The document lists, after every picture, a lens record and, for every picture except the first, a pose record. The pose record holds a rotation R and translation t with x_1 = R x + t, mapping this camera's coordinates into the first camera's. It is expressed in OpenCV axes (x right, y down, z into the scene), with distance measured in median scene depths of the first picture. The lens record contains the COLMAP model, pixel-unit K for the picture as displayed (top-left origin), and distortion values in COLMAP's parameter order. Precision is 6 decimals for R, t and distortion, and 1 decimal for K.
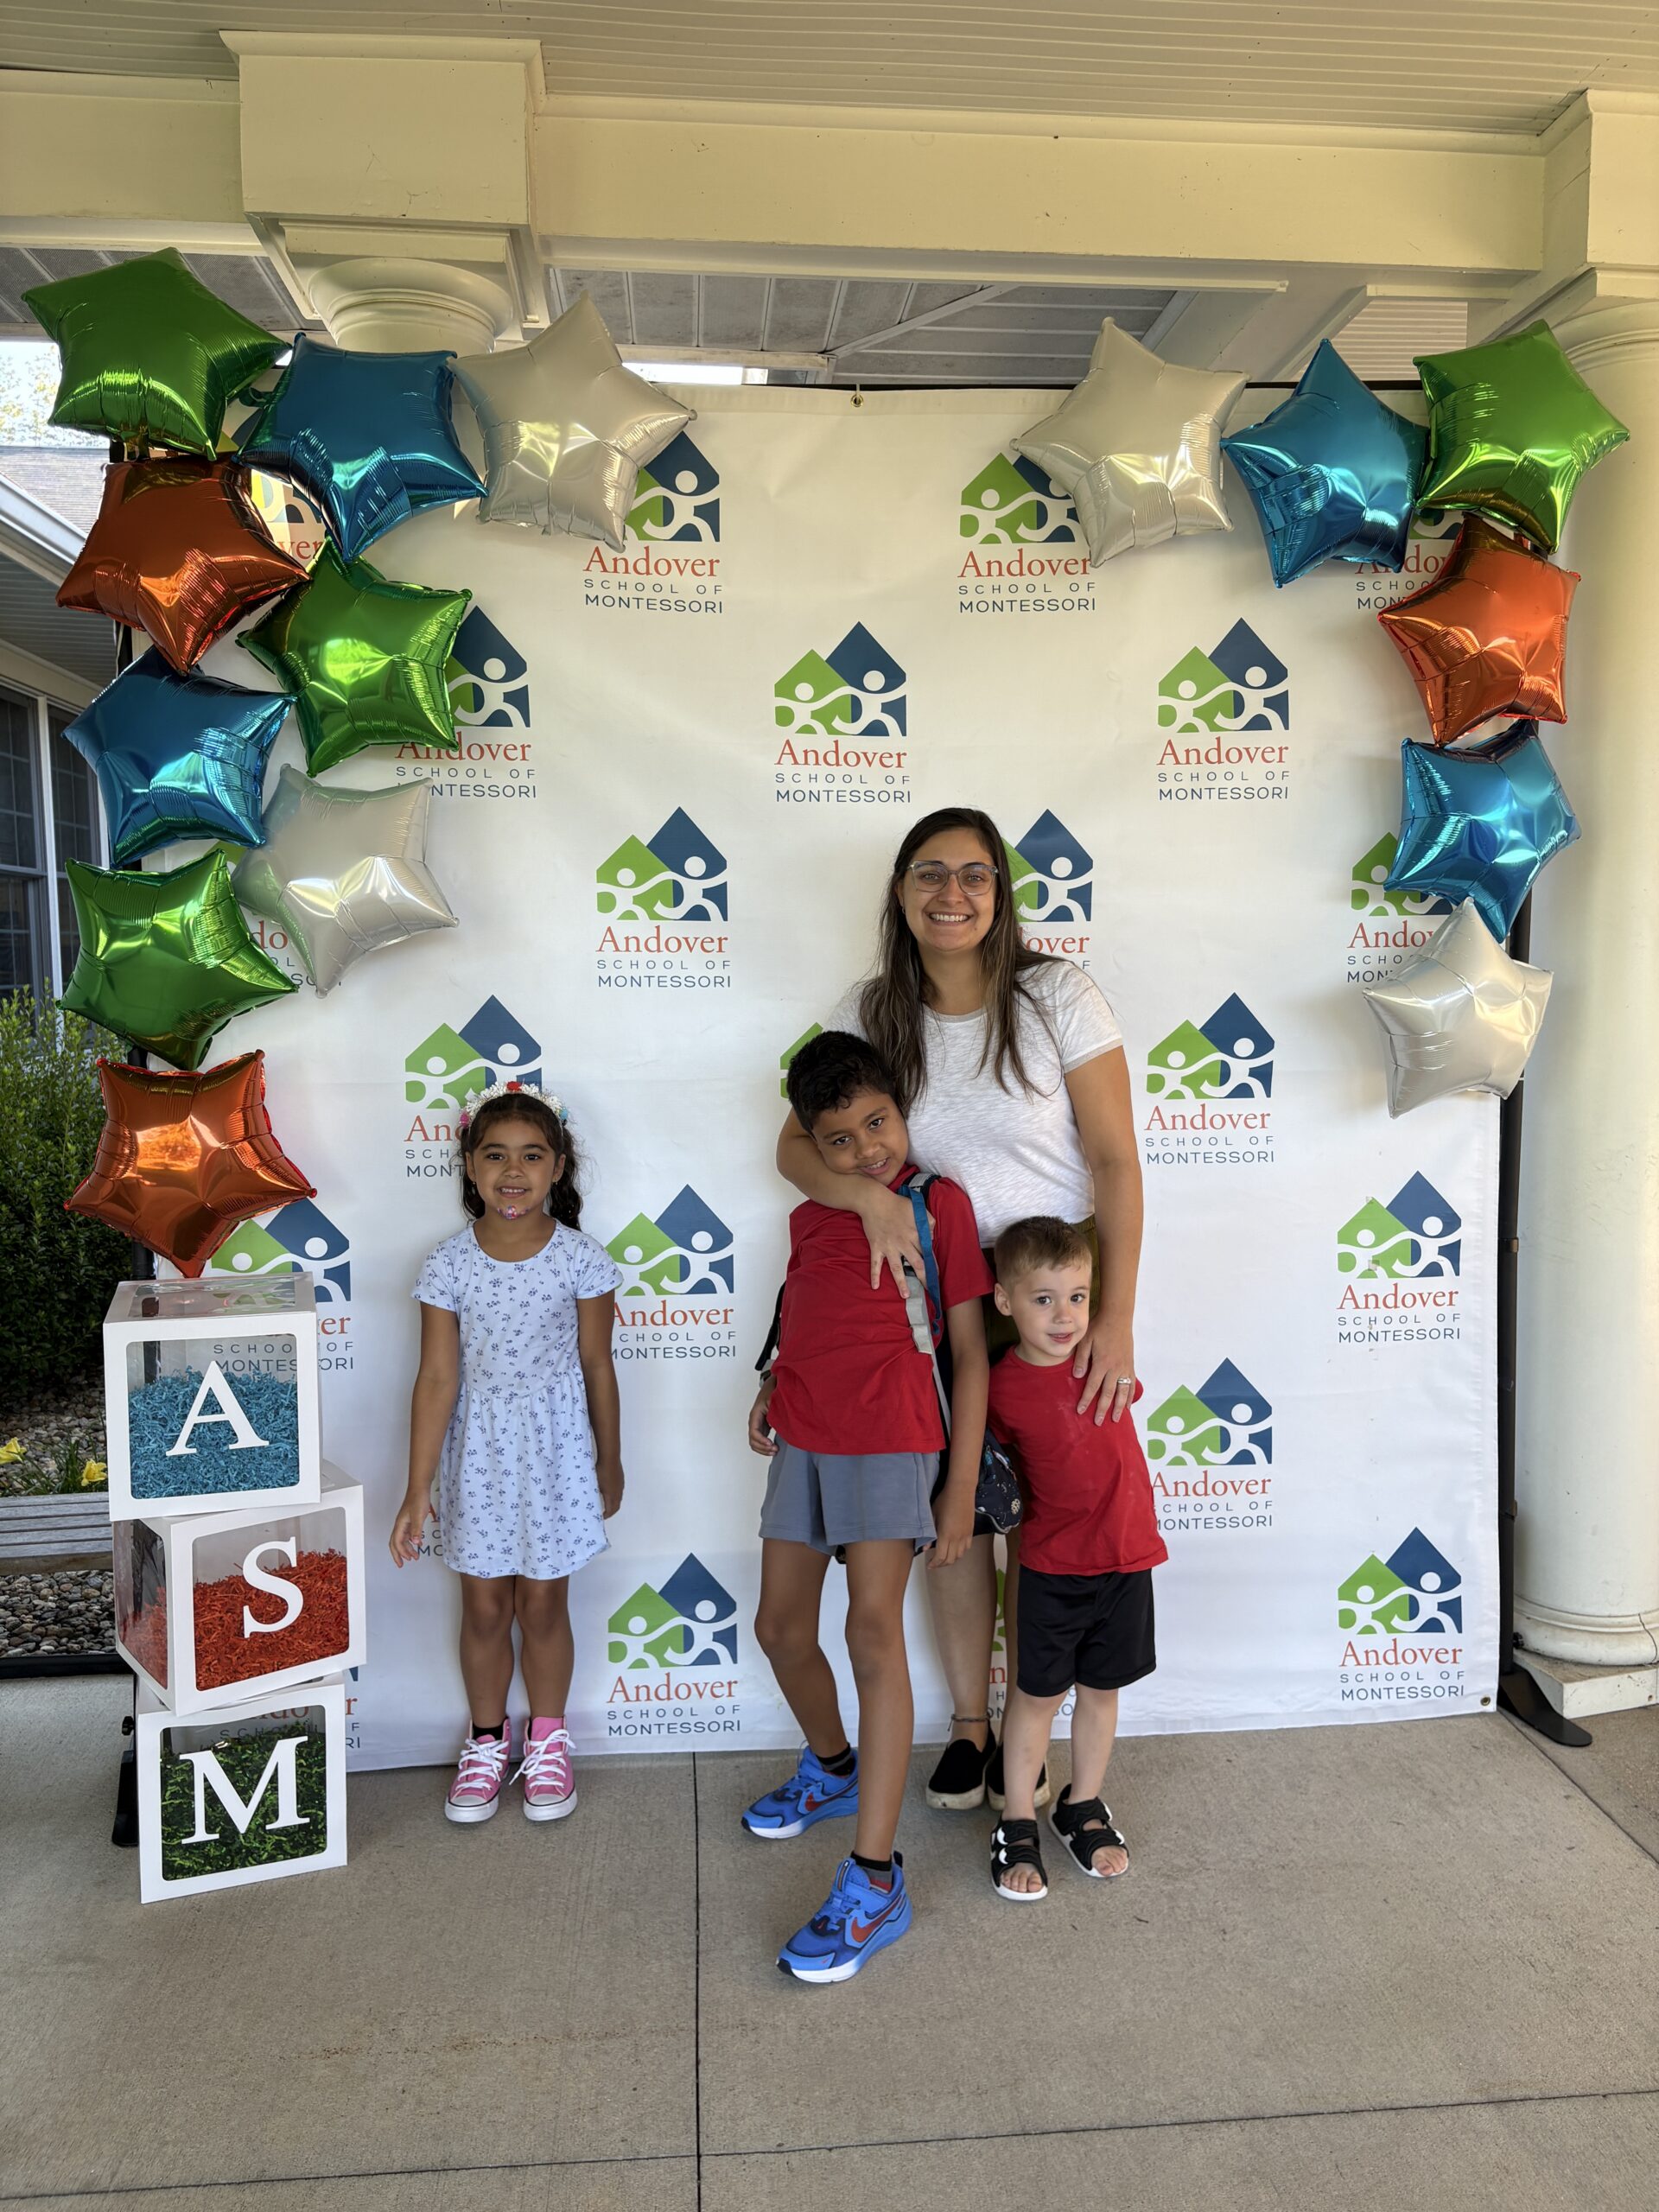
lens RADIAL K [[1667.6, 0, 829.5], [0, 1667.6, 1106.0], [0, 0, 1]] dist [0.050252, -0.001027]
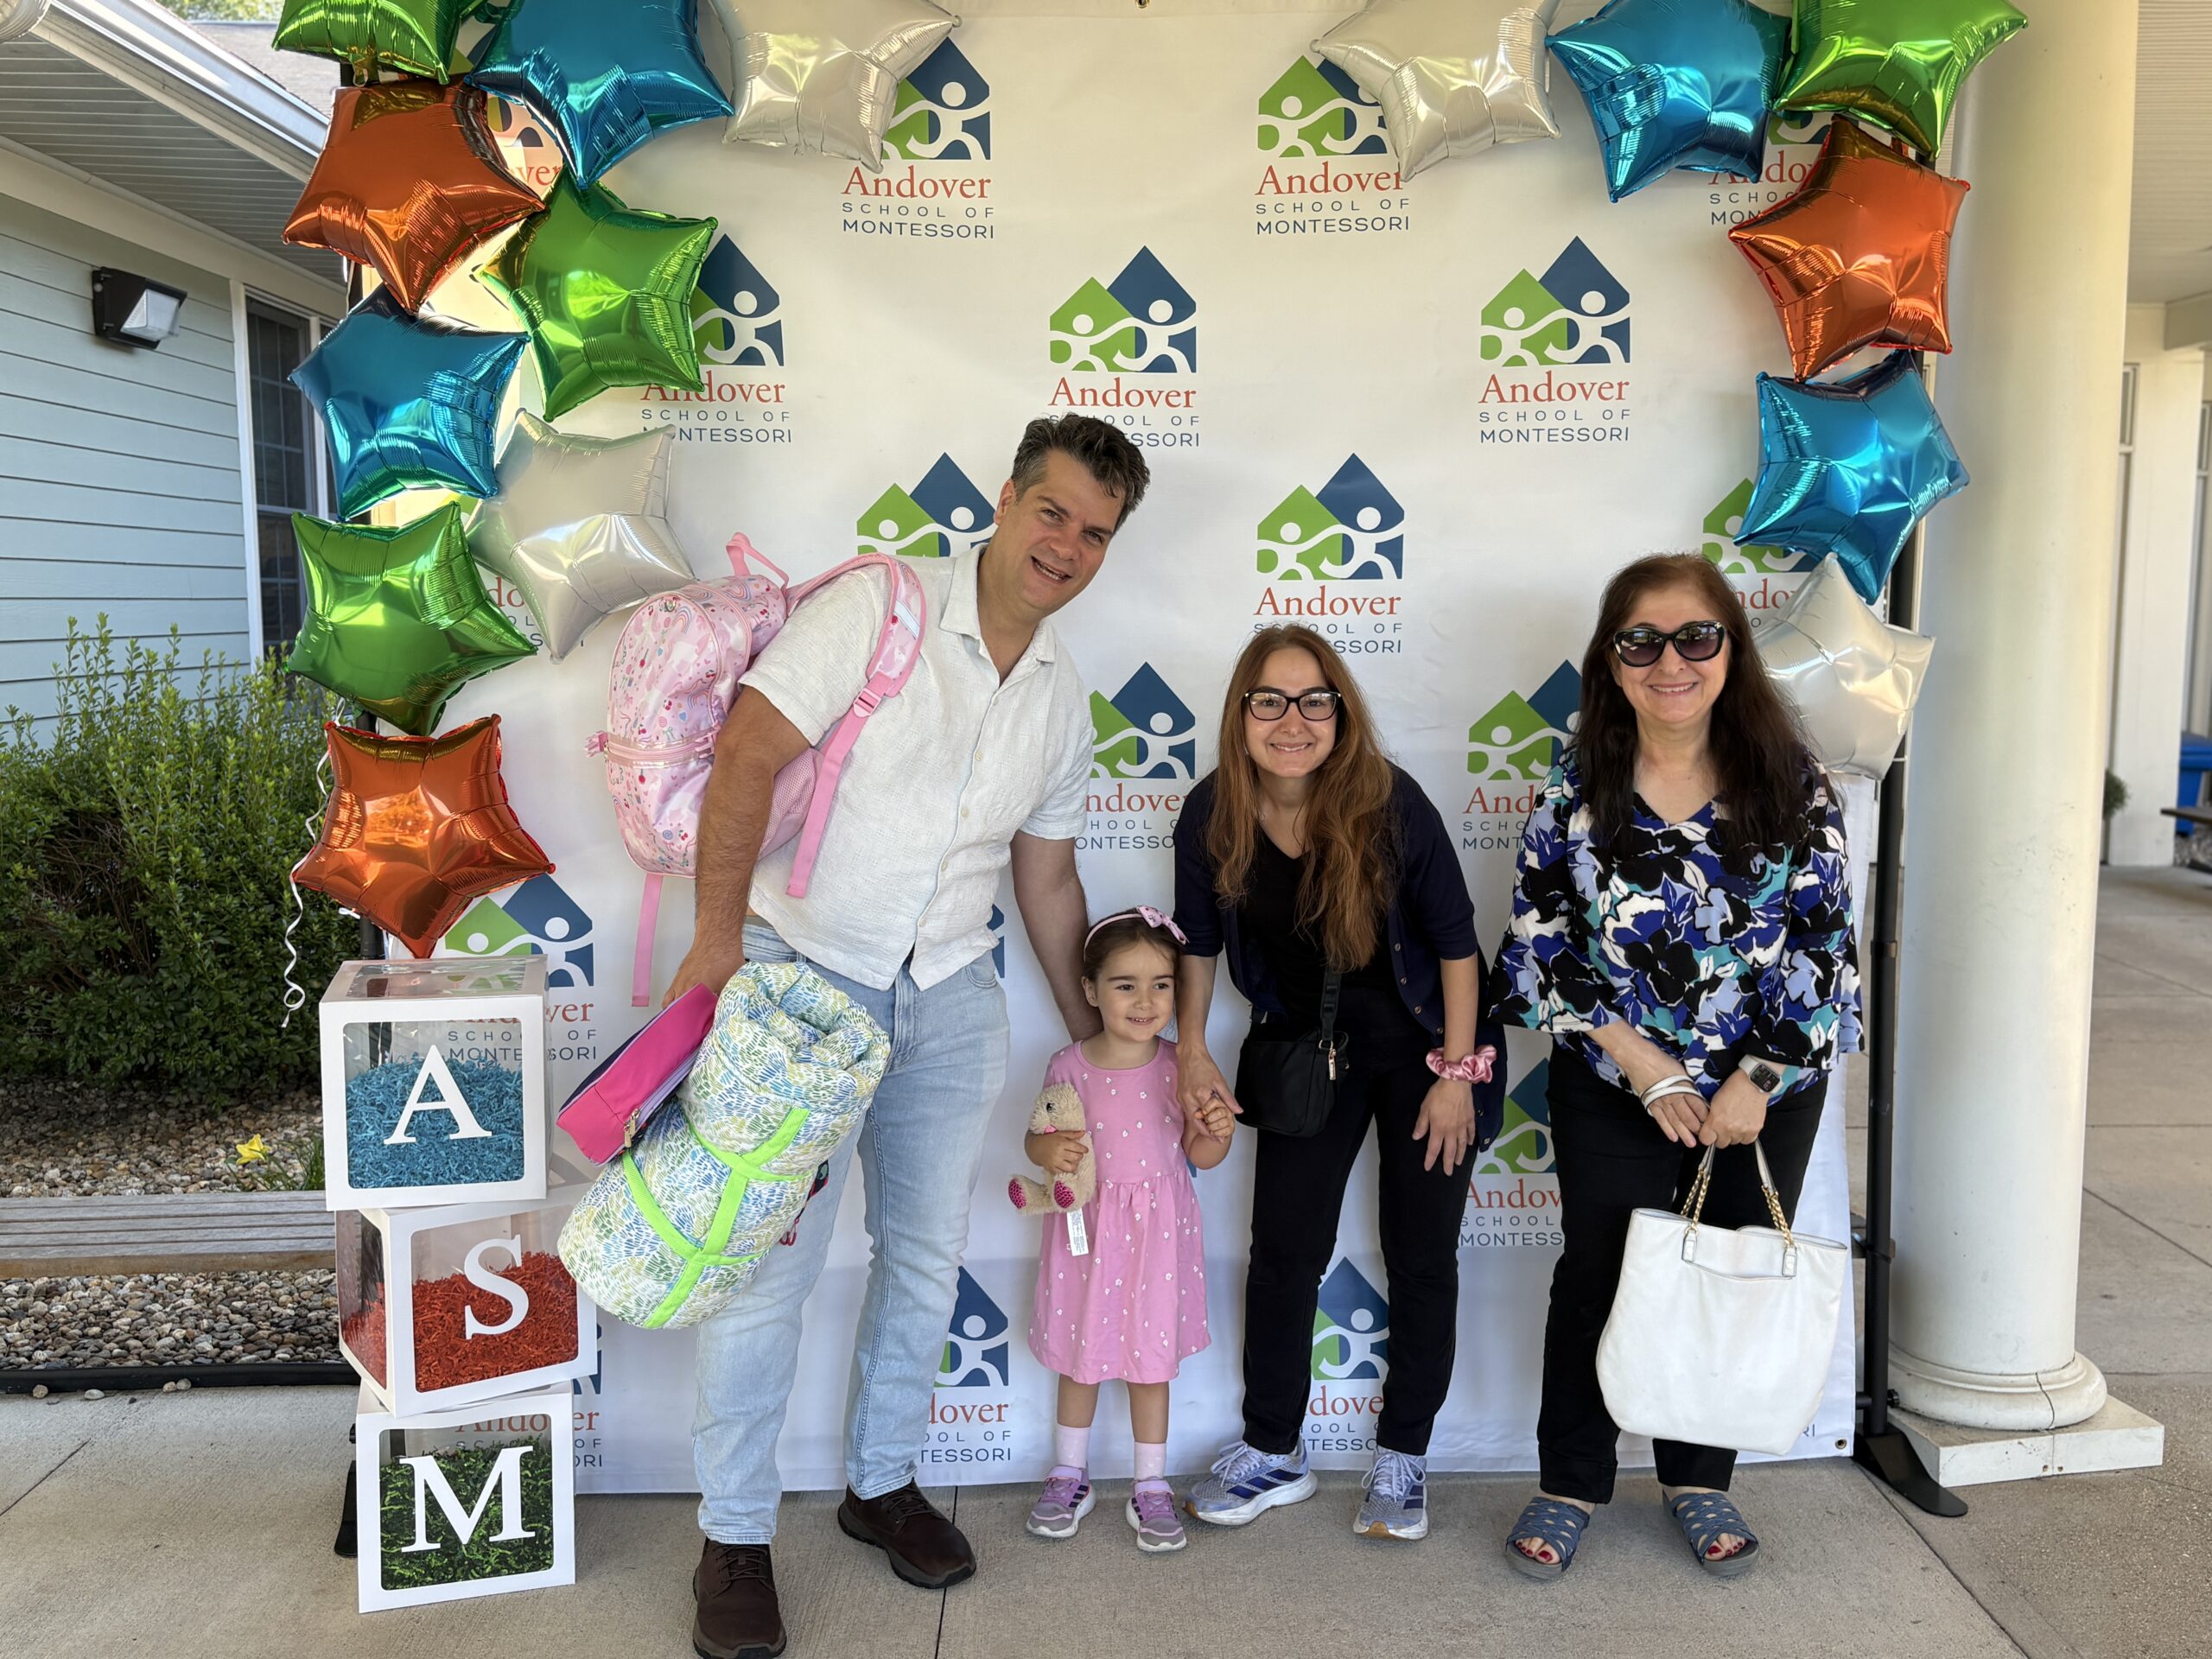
lens RADIAL K [[1997.1, 0, 1089.5], [0, 1997.1, 813.8], [0, 0, 1]] dist [0.036297, 0.027998]
pose [[0.997023, 0.011203, -0.076286, 0.074941], [-0.010141, 0.999846, 0.014290, 0.001537], [0.076434, -0.013474, 0.996984, -0.082623]]
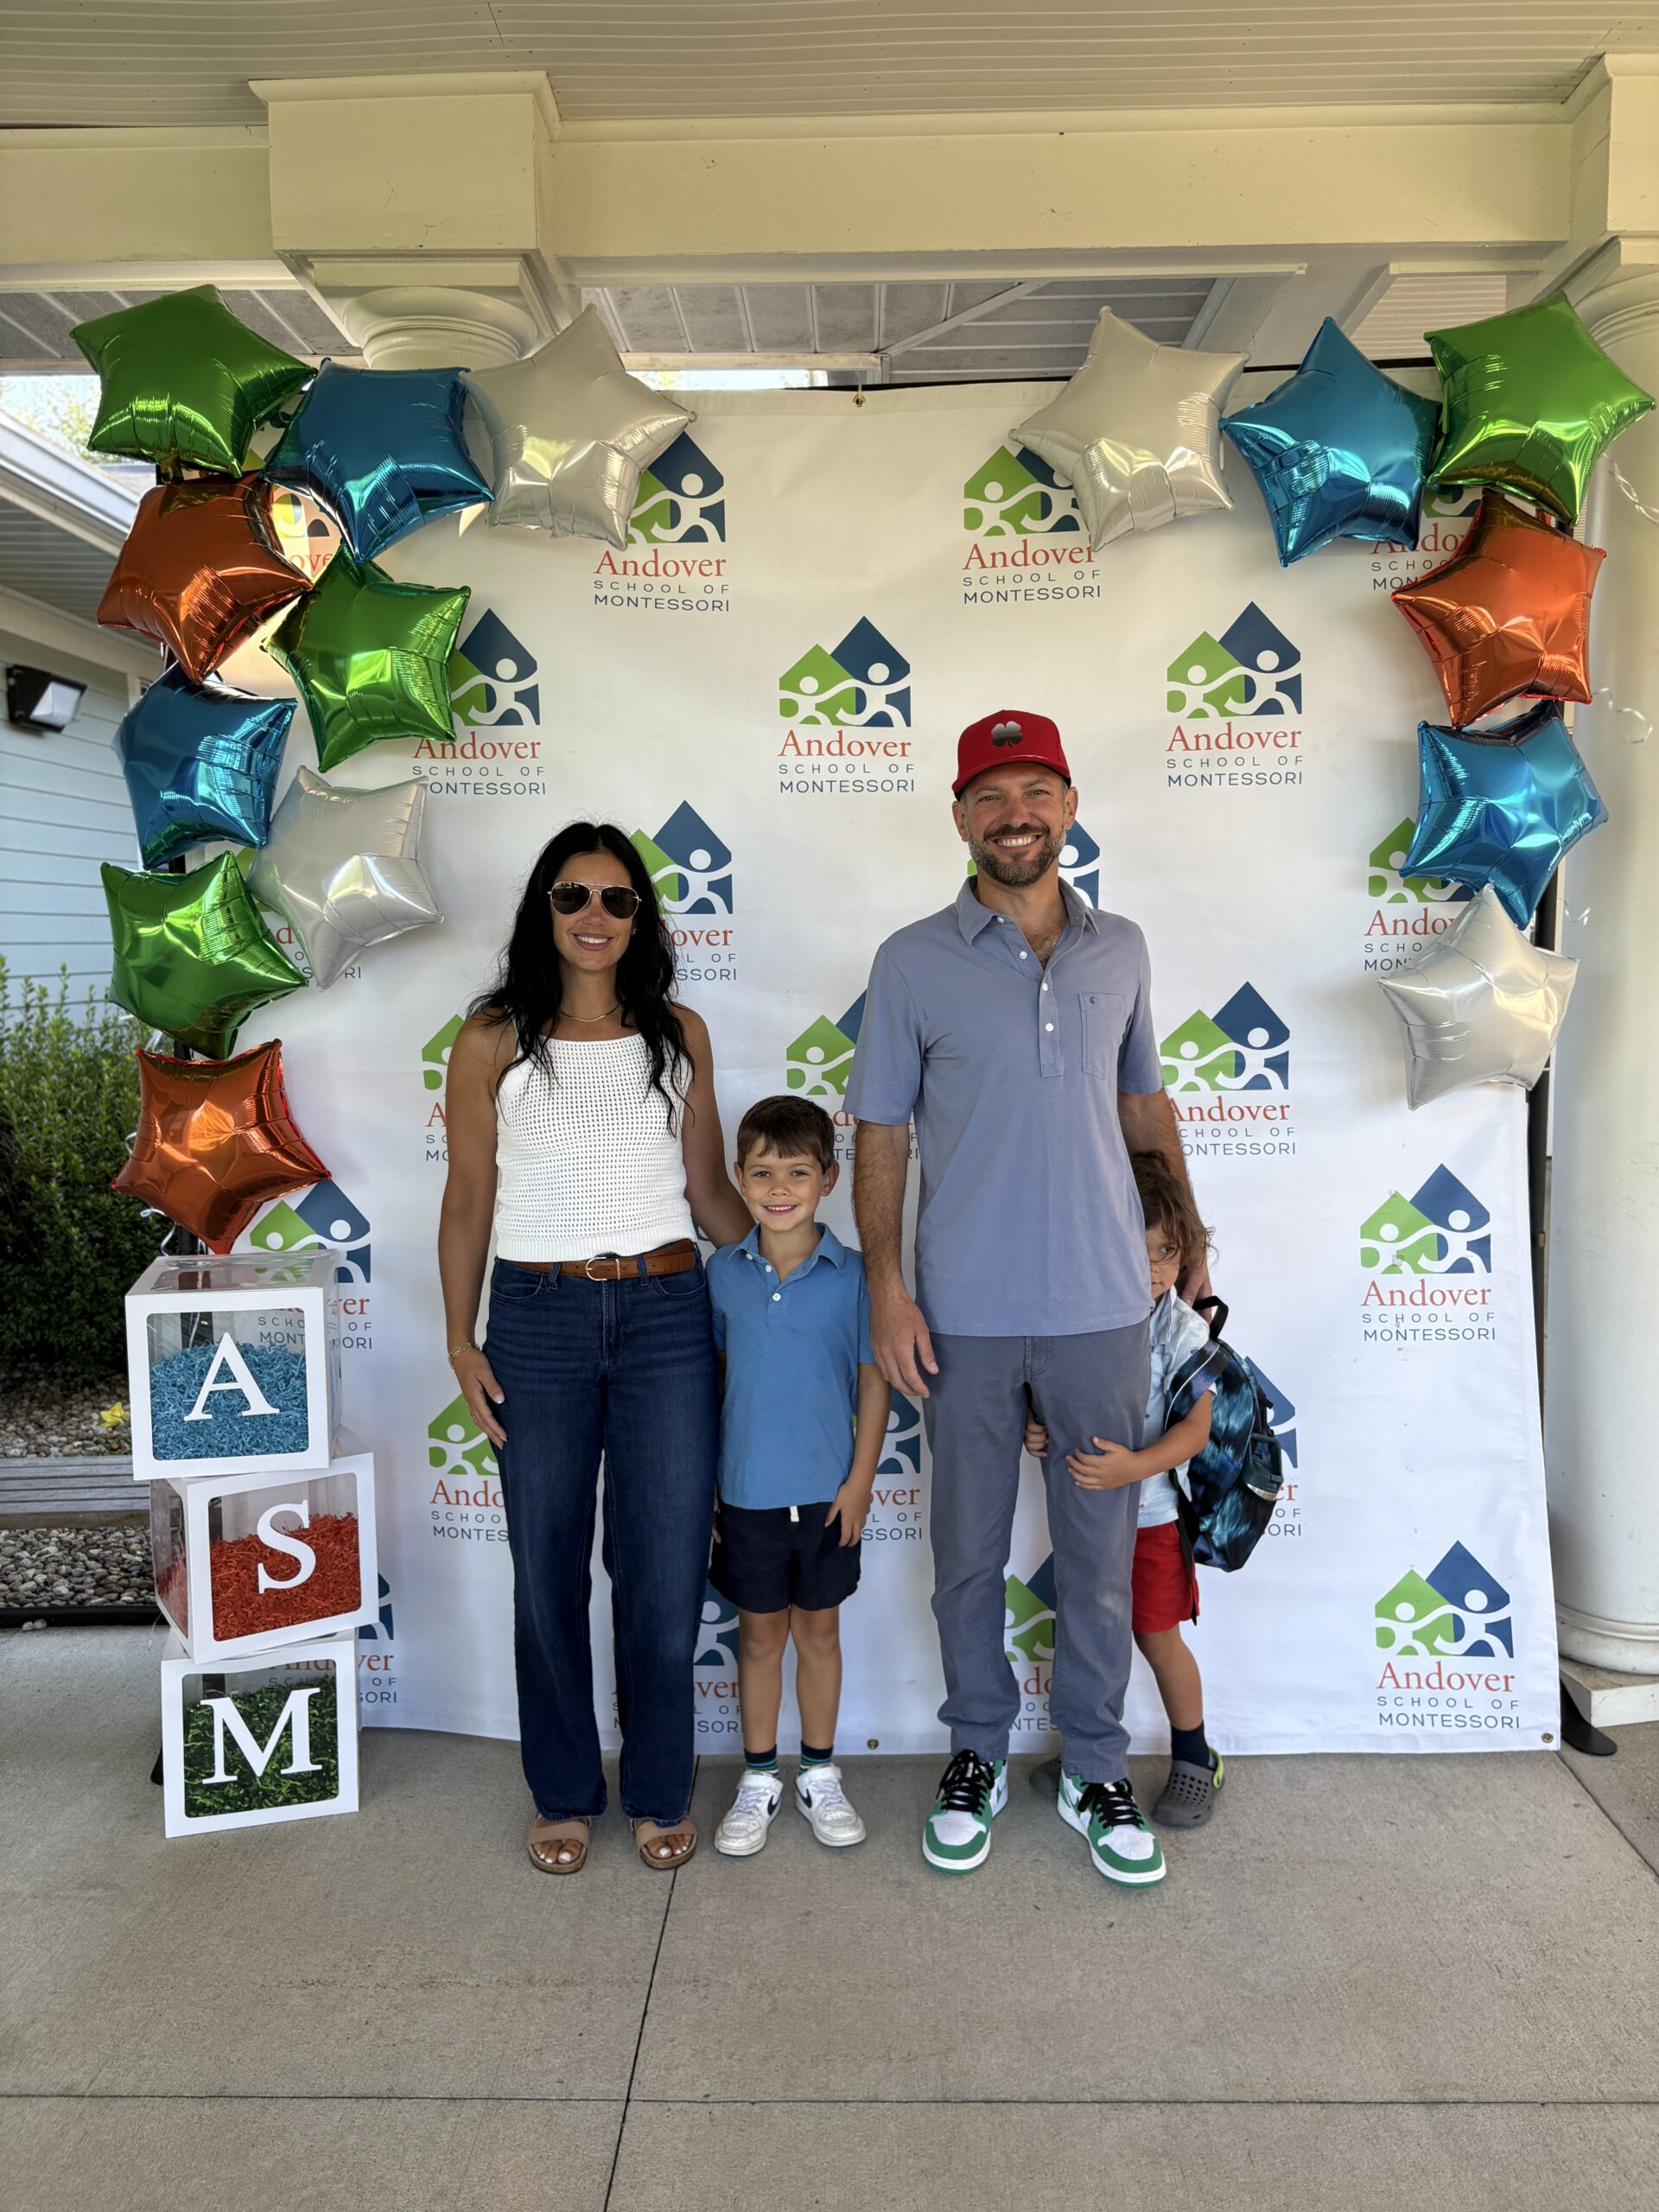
lens RADIAL K [[1677.9, 0, 829.5], [0, 1677.9, 1106.0], [0, 0, 1]] dist [-0.000704, 0.081774]
pose [[0.994511, 0.005394, -0.104489, 0.106018], [-0.004805, 0.999971, 0.005891, 0.001184], [0.104518, -0.005356, 0.994509, -0.011434]]
